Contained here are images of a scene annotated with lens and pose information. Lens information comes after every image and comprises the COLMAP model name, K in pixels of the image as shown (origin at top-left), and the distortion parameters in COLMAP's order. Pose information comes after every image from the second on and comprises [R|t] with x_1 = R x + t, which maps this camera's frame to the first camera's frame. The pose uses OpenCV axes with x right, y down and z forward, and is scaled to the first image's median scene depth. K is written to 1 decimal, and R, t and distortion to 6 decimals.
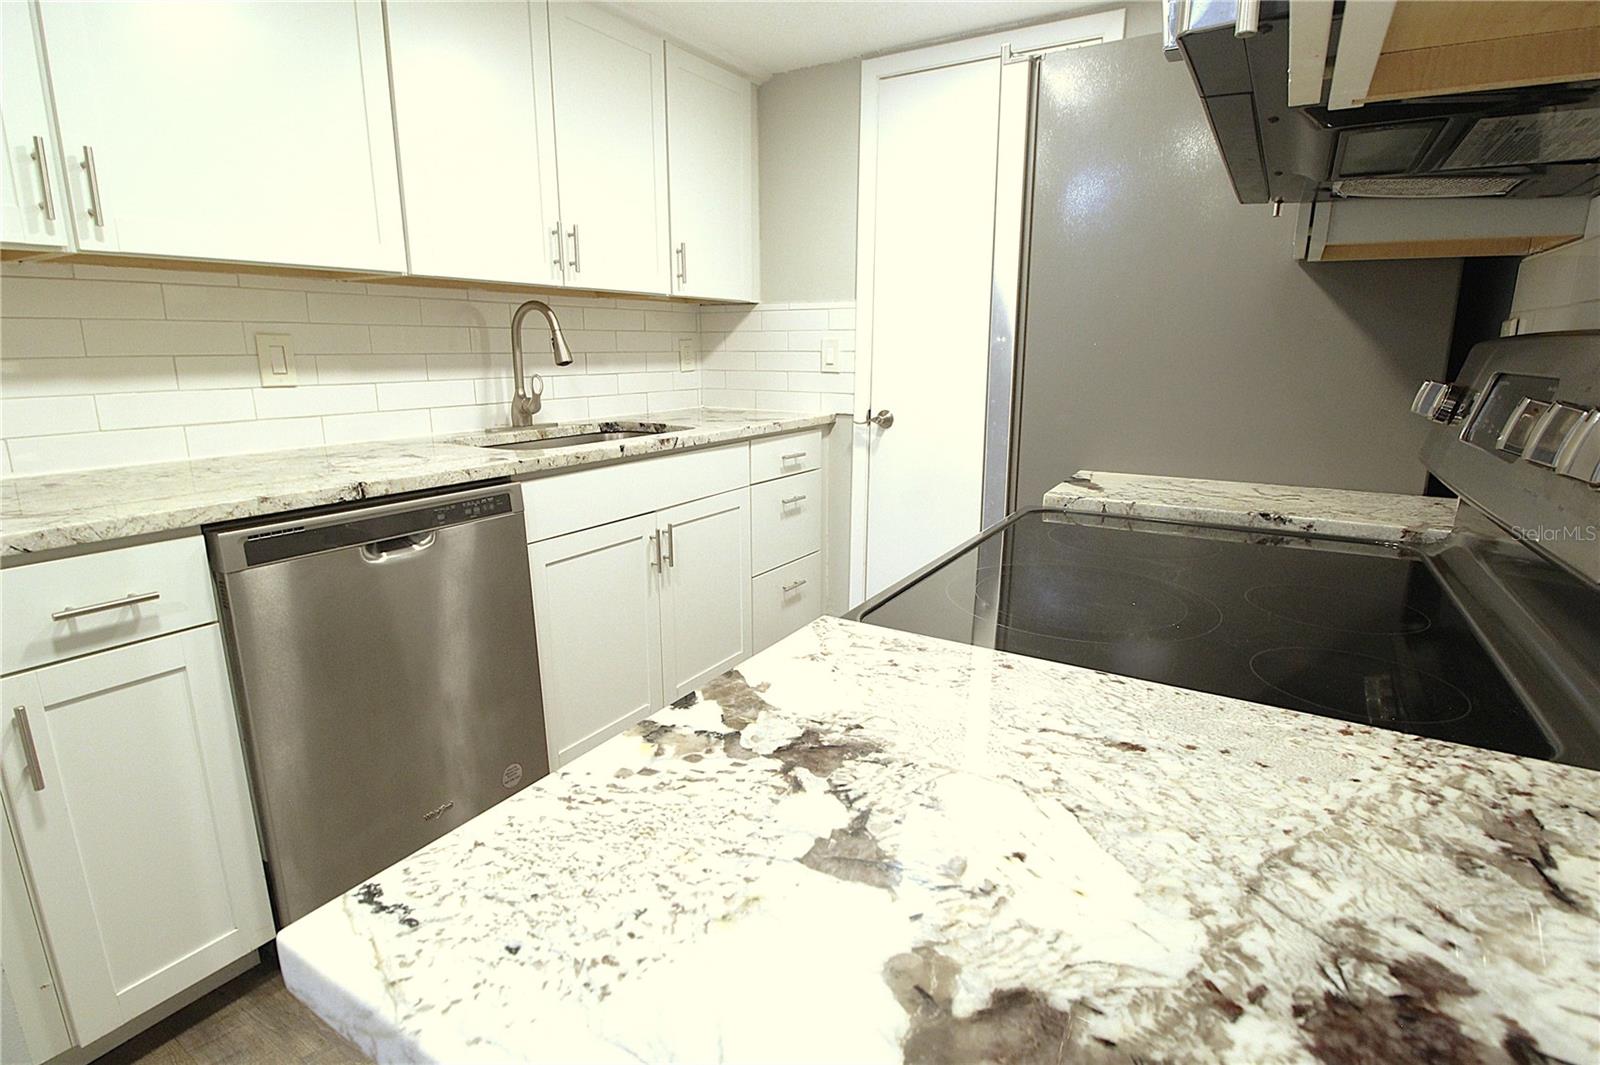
lens RADIAL K [[806.8, 0, 780.5], [0, 806.8, 528.6], [0, 0, 1]] dist [-0.008023, -0.001918]
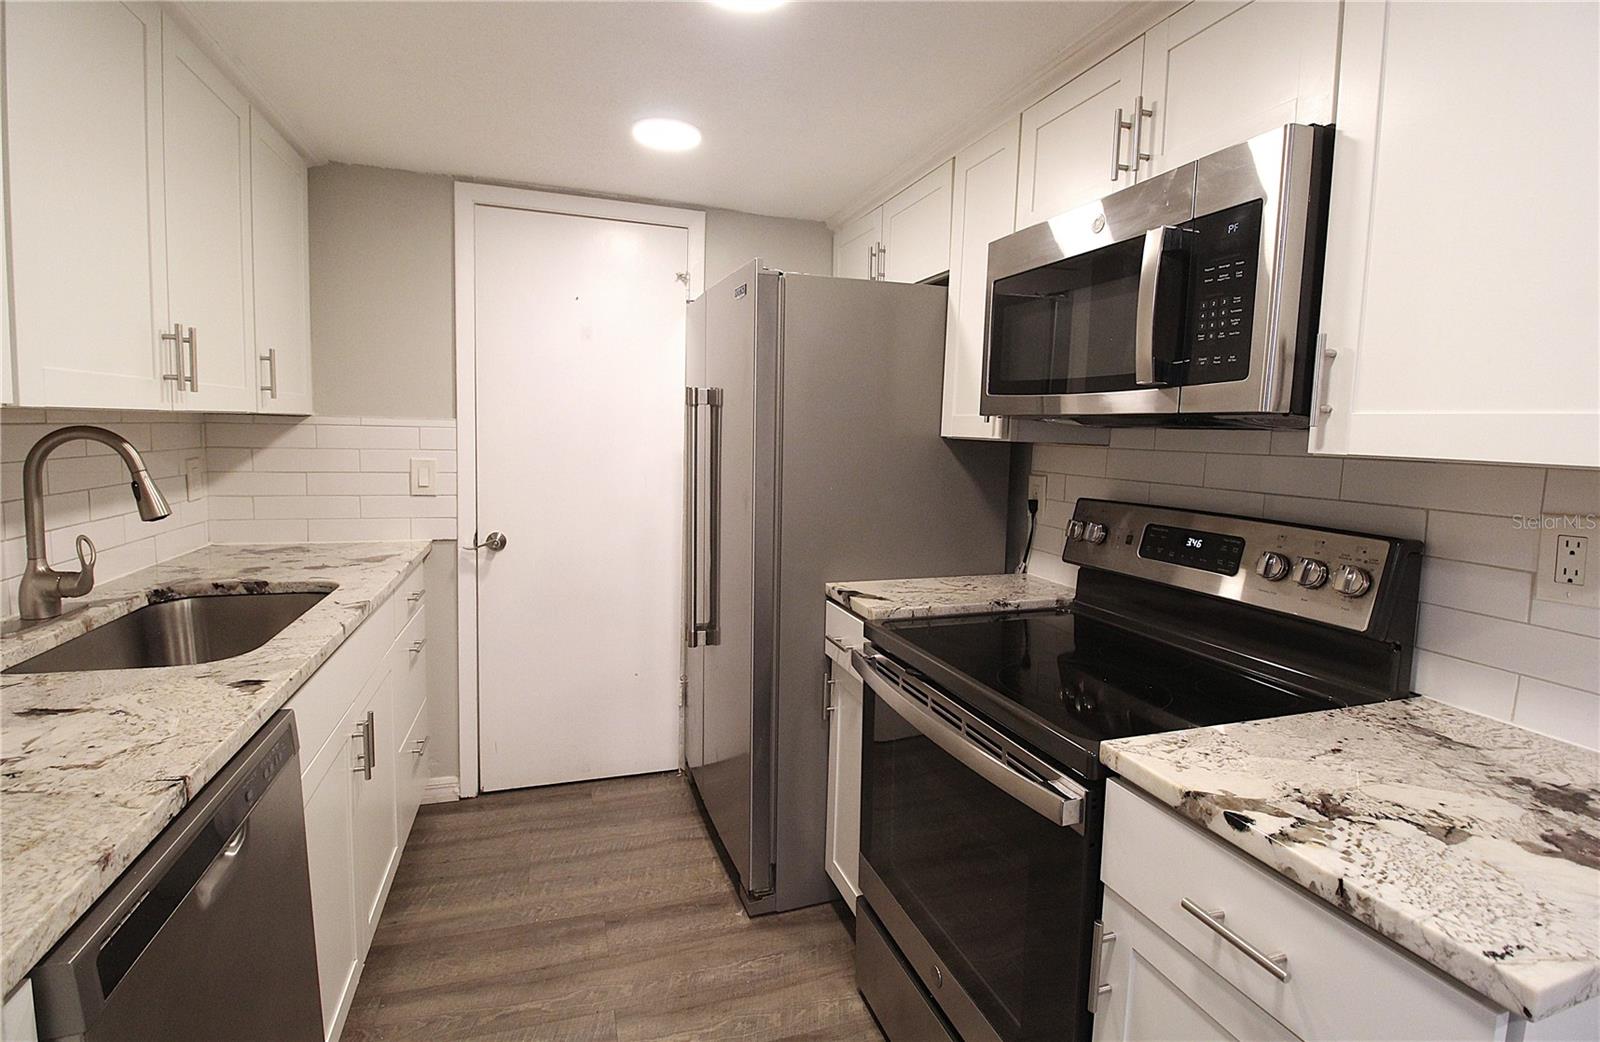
lens RADIAL K [[759.7, 0, 837.0], [0, 759.7, 491.4], [0, 0, 1]] dist [0.001938, -0.012766]
pose [[0.603437, -0.045990, 0.796084, -1.553036], [0.145604, 0.987906, -0.053297, -0.397100], [-0.784005, 0.148074, 0.602835, 0.581802]]
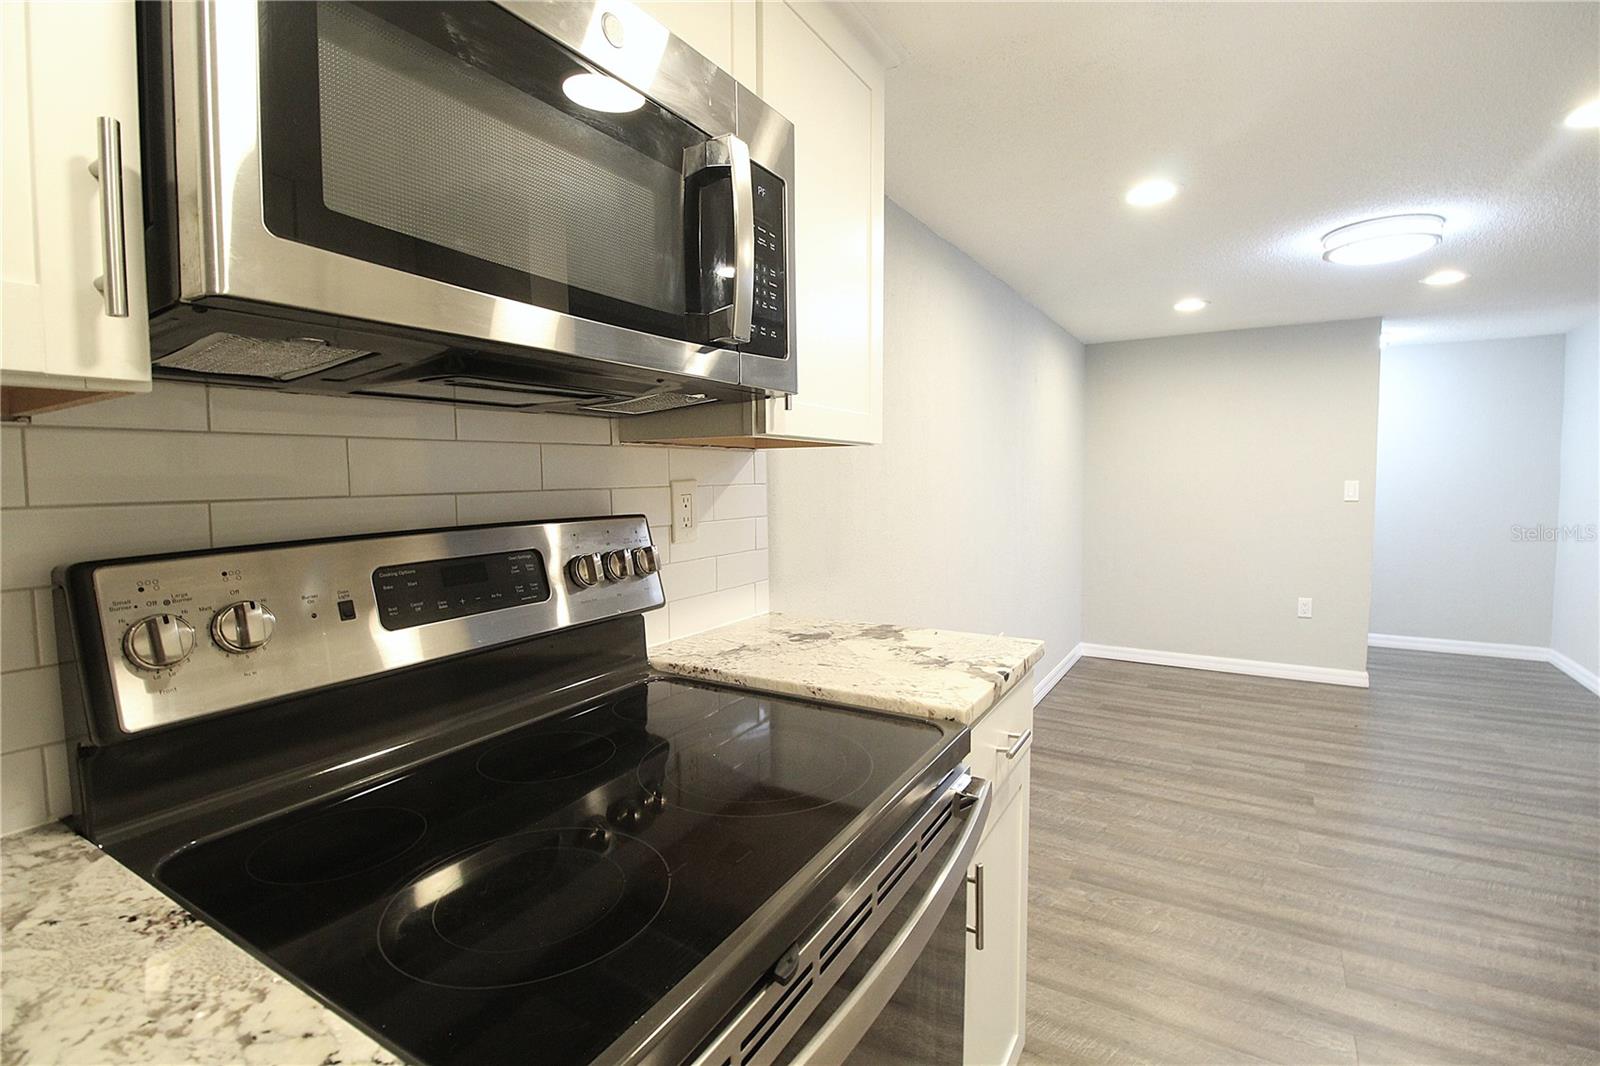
lens RADIAL K [[765.4, 0, 770.9], [0, 765.4, 522.3], [0, 0, 1]] dist [0.004602, -0.017372]
pose [[-0.999945, 0.010326, -0.001632, 0.492156], [0.009470, 0.960825, 0.276995, -0.742235], [0.004429, 0.276964, -0.960870, 2.711567]]
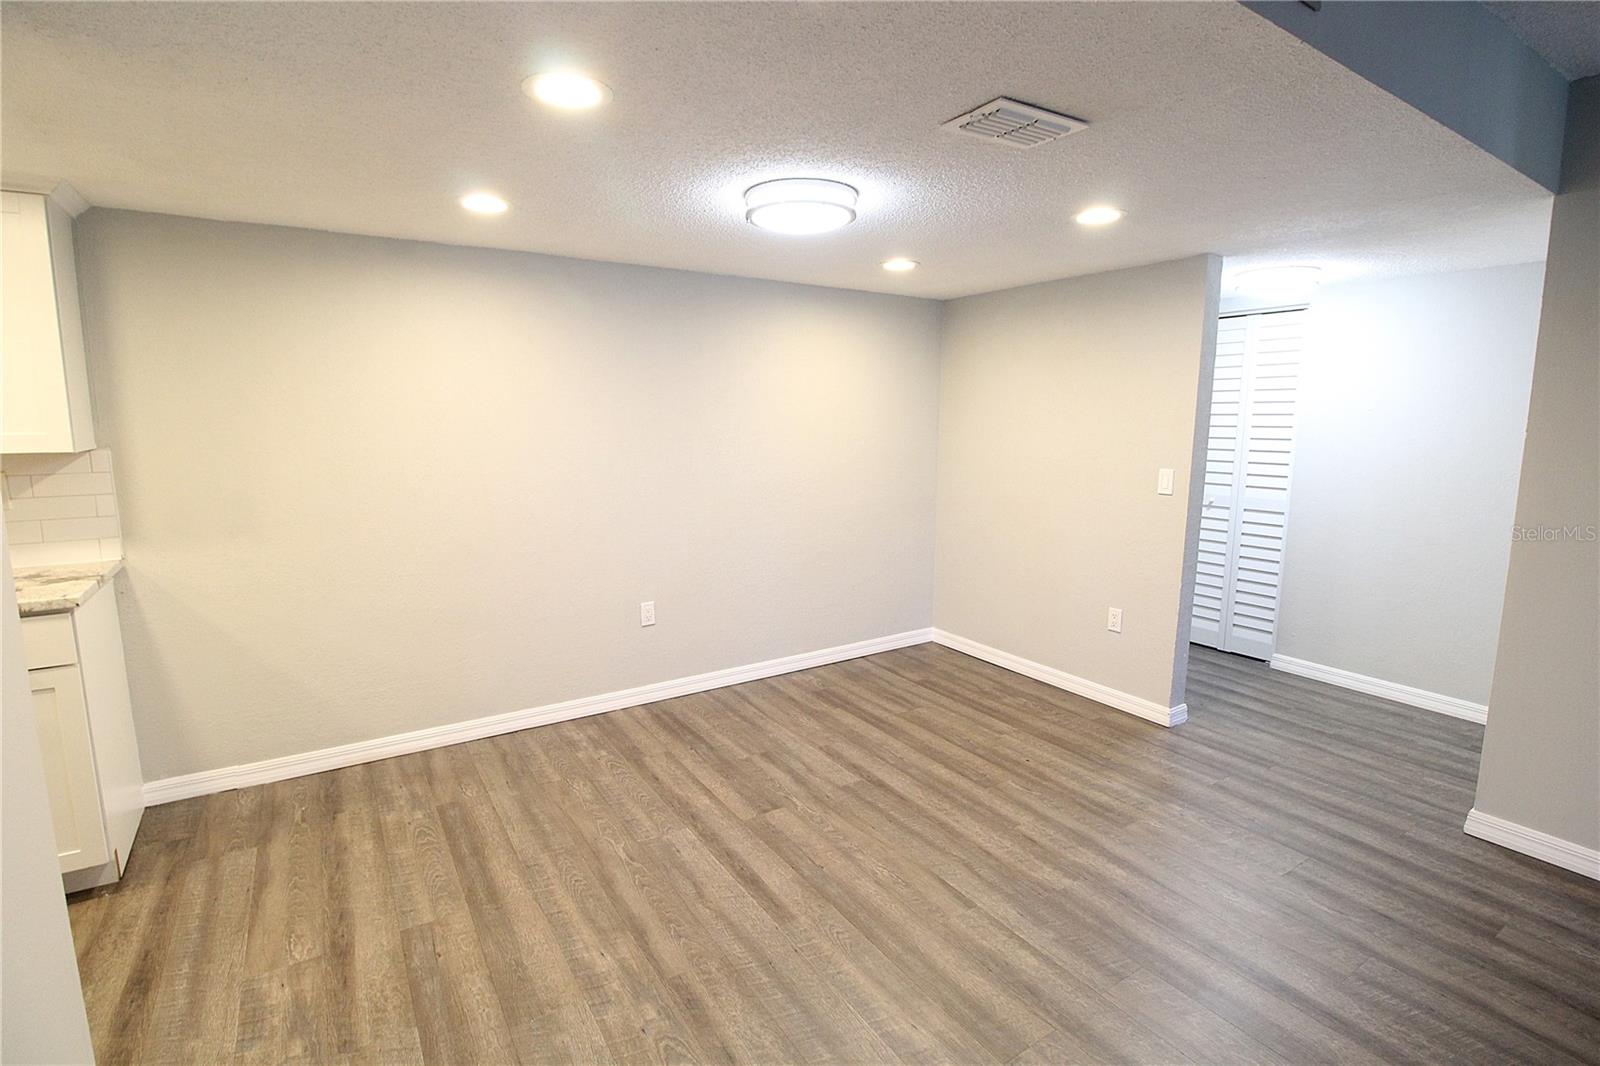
lens RADIAL K [[765.4, 0, 770.9], [0, 765.4, 522.3], [0, 0, 1]] dist [0.004602, -0.017372]
pose [[-0.897262, -0.063084, 0.436969, -4.447945], [0.096067, 0.938128, 0.332697, -0.868997], [-0.430921, 0.340494, -0.835686, 1.949389]]
